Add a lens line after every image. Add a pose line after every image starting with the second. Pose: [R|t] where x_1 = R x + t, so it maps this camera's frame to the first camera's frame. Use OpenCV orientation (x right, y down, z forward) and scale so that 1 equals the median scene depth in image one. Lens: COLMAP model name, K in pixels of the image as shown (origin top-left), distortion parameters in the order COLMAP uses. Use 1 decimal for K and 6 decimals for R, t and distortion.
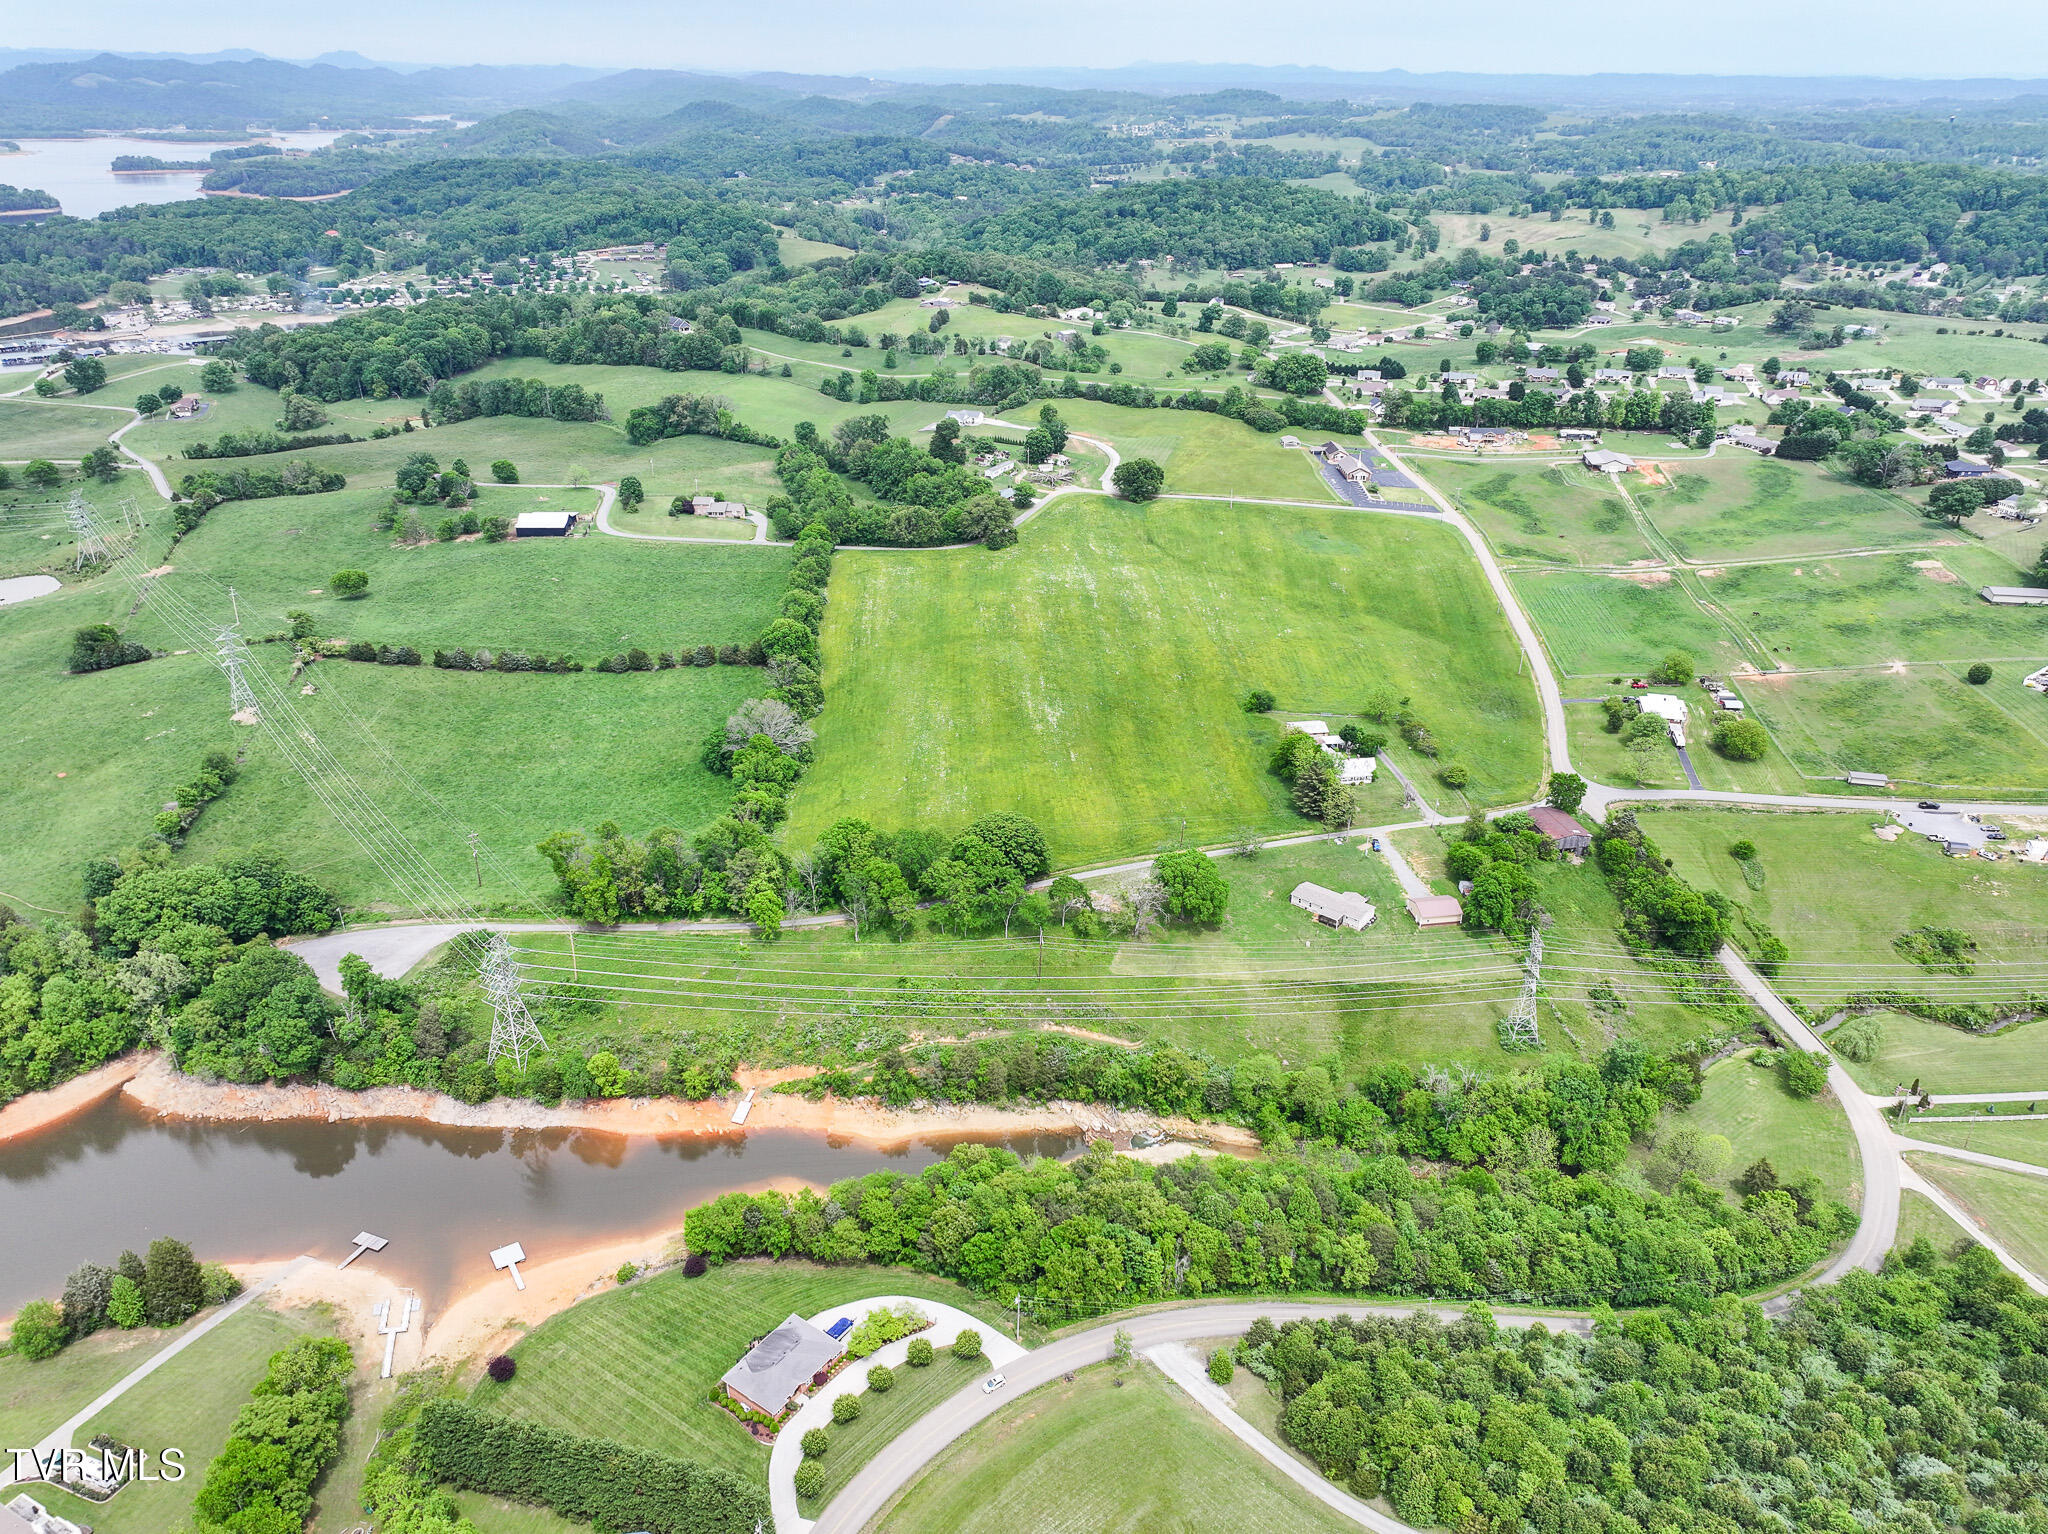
lens RADIAL K [[1434.6, 0, 1034.2], [0, 1434.6, 759.9], [0, 0, 1]] dist [-0.005160, 0.019693]
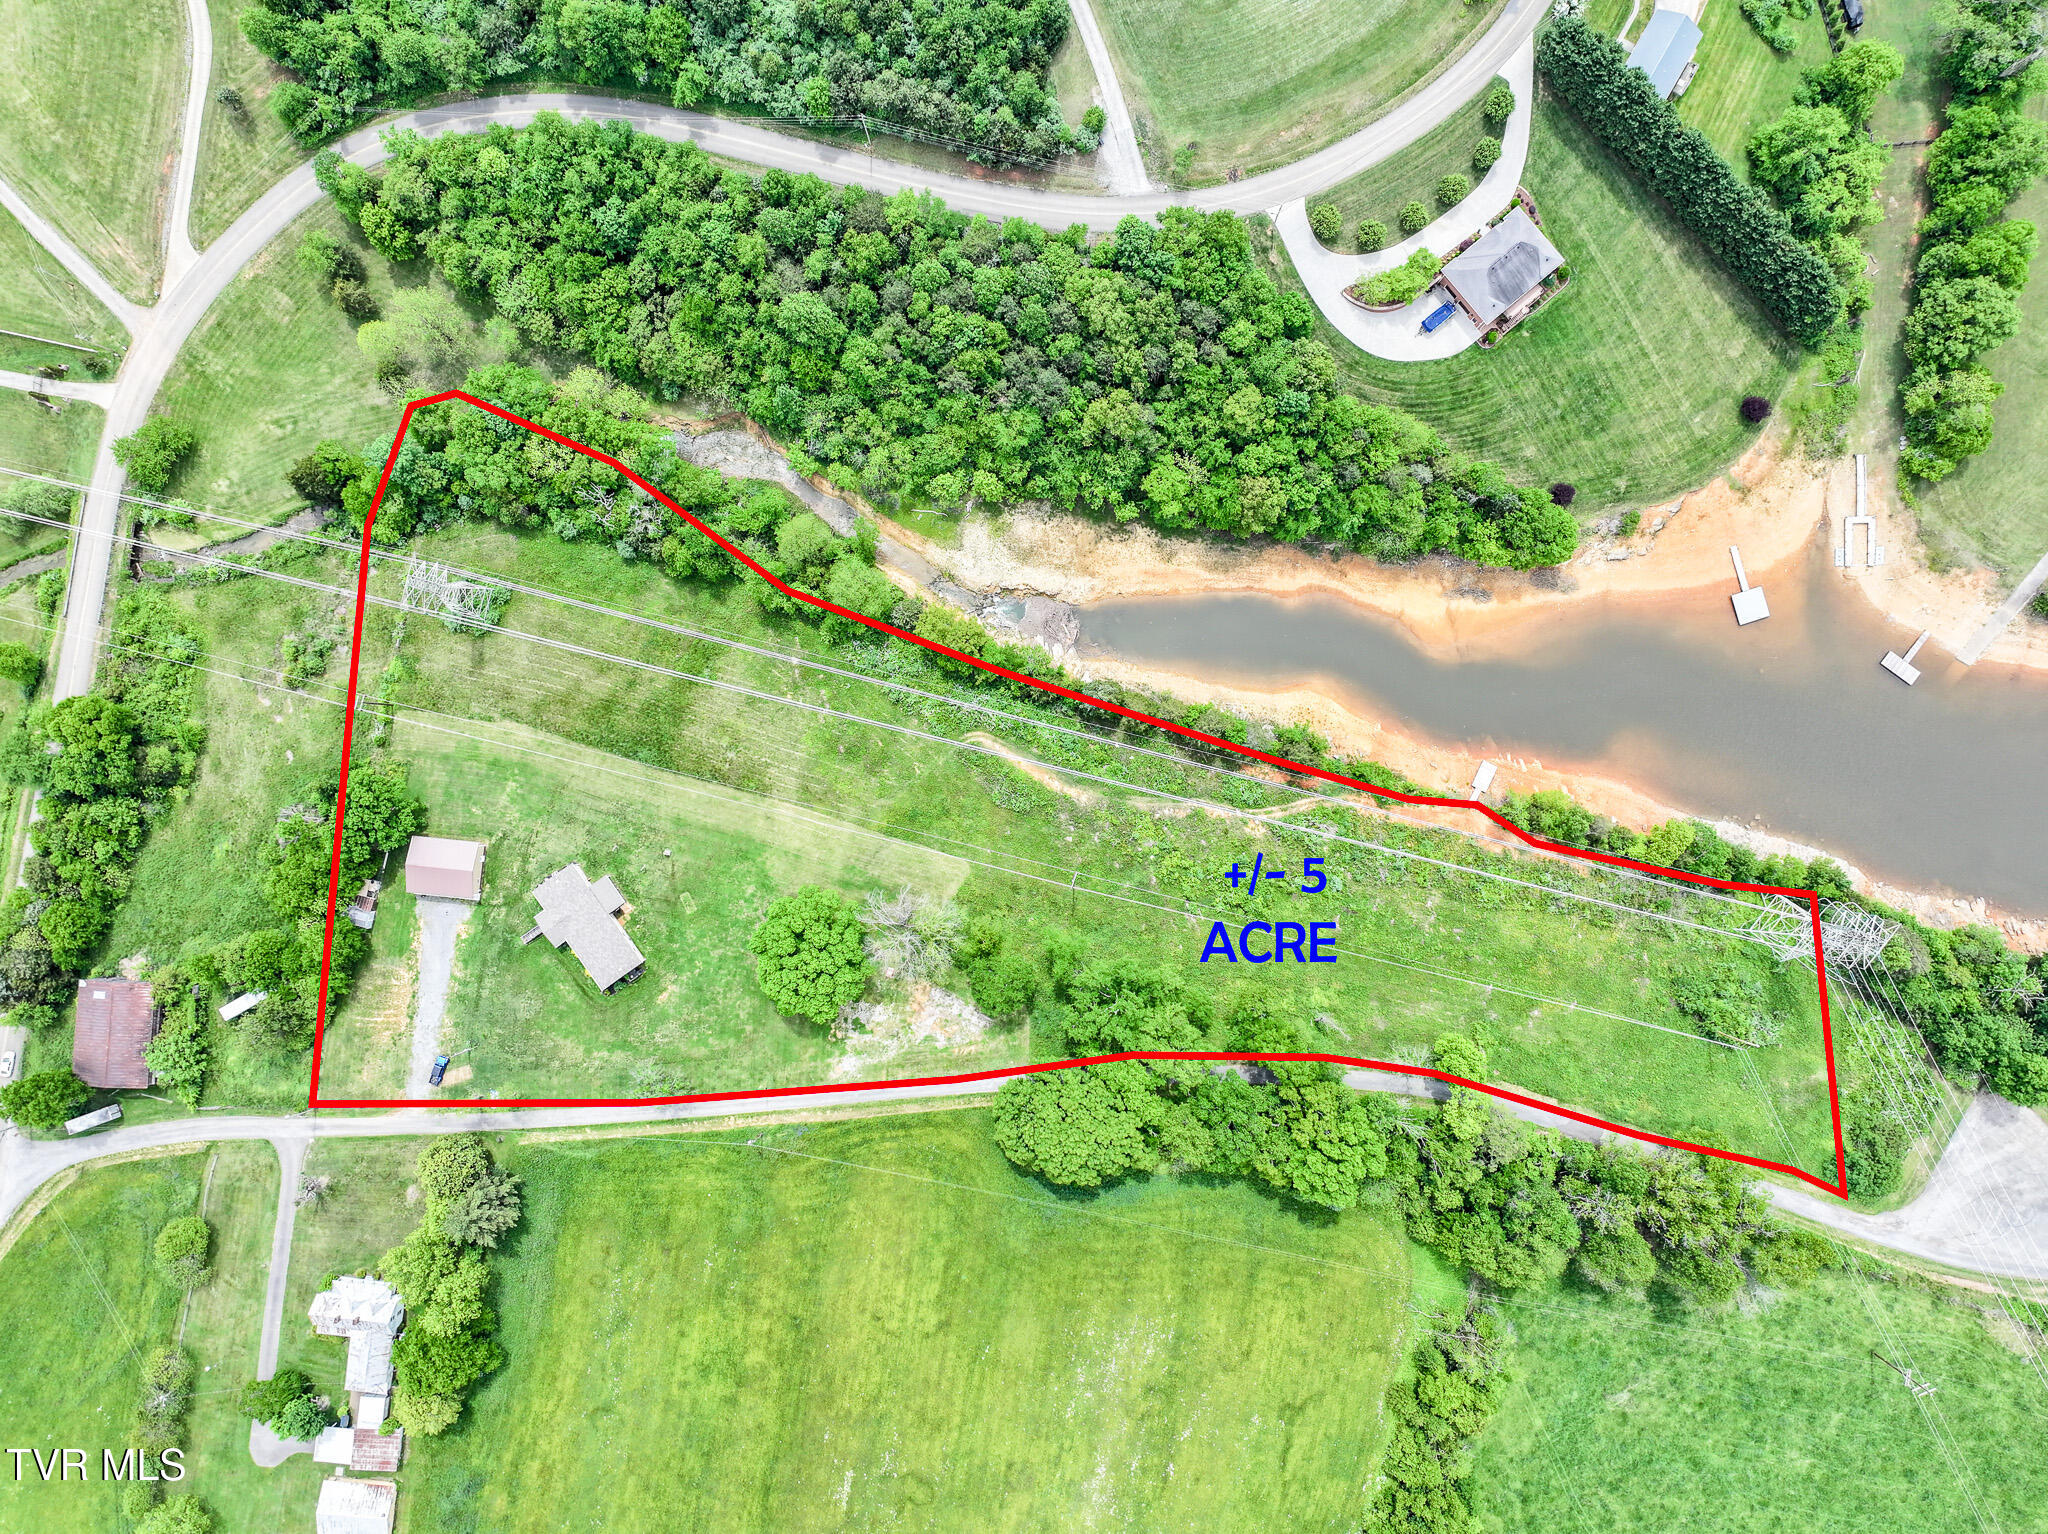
lens RADIAL K [[1434.6, 0, 1034.2], [0, 1434.6, 759.9], [0, 0, 1]] dist [-0.005160, 0.019693]
pose [[-0.967696, -0.251595, -0.016252, 0.028139], [0.092181, -0.413074, 0.906020, -0.256598], [-0.234663, 0.875255, 0.422922, 0.373032]]
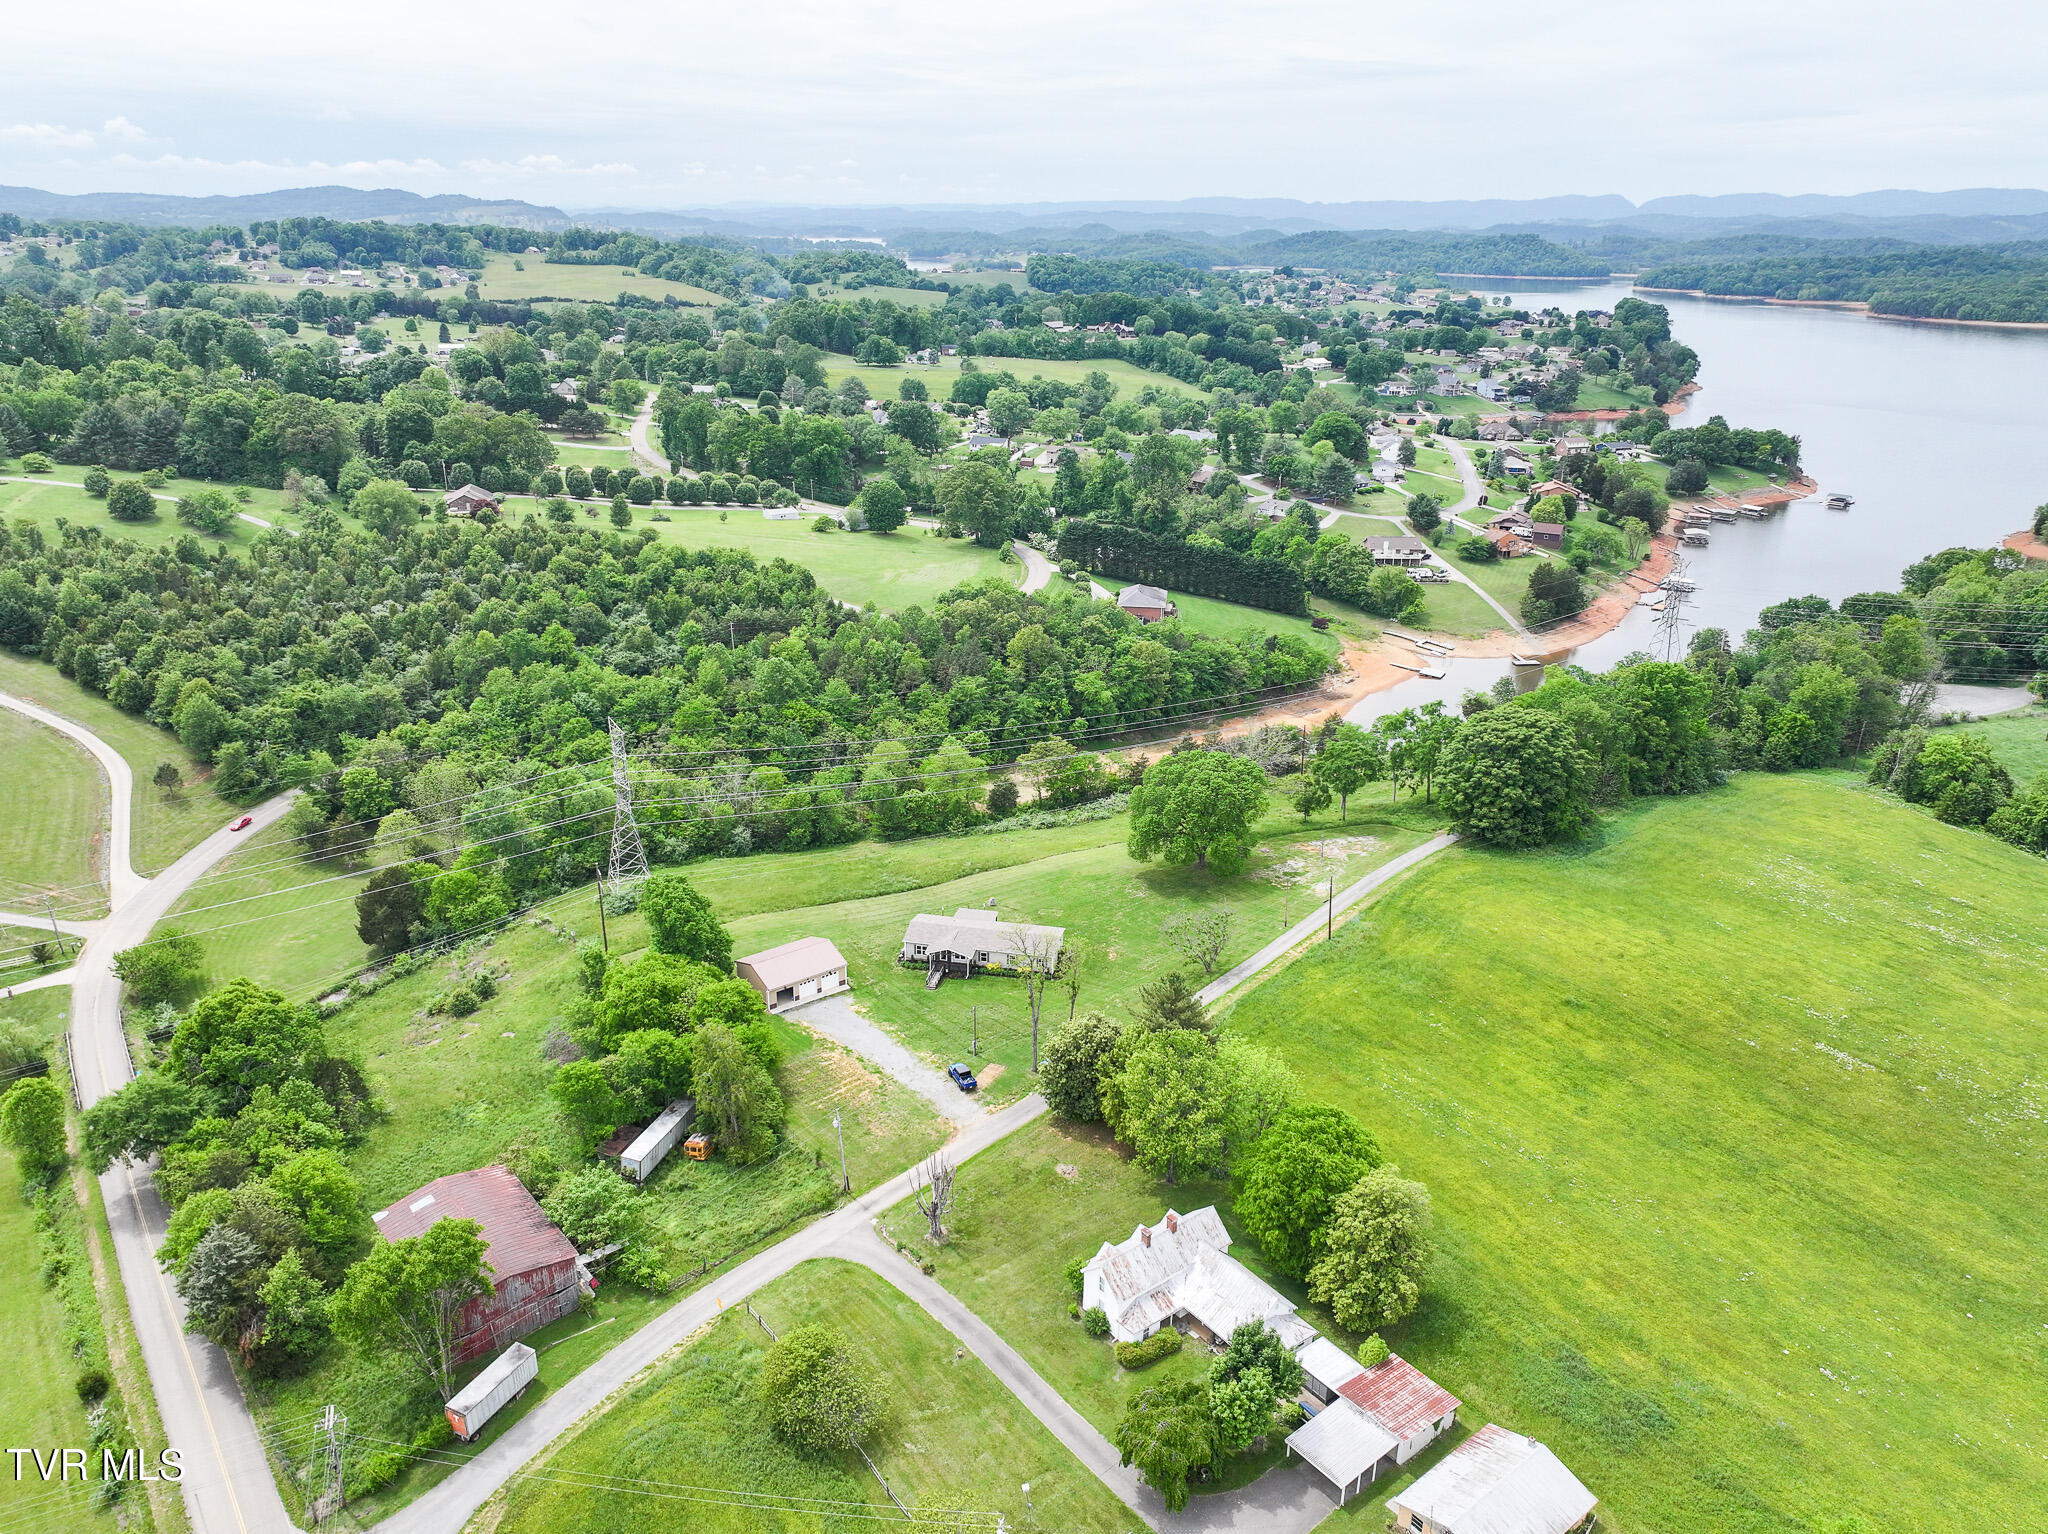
lens RADIAL K [[1434.6, 0, 1034.2], [0, 1434.6, 759.9], [0, 0, 1]] dist [-0.005160, 0.019693]
pose [[-0.873252, 0.138894, -0.467055, 0.256010], [-0.244610, 0.704031, 0.666713, -0.170126], [0.421423, 0.696454, -0.580821, 0.760467]]
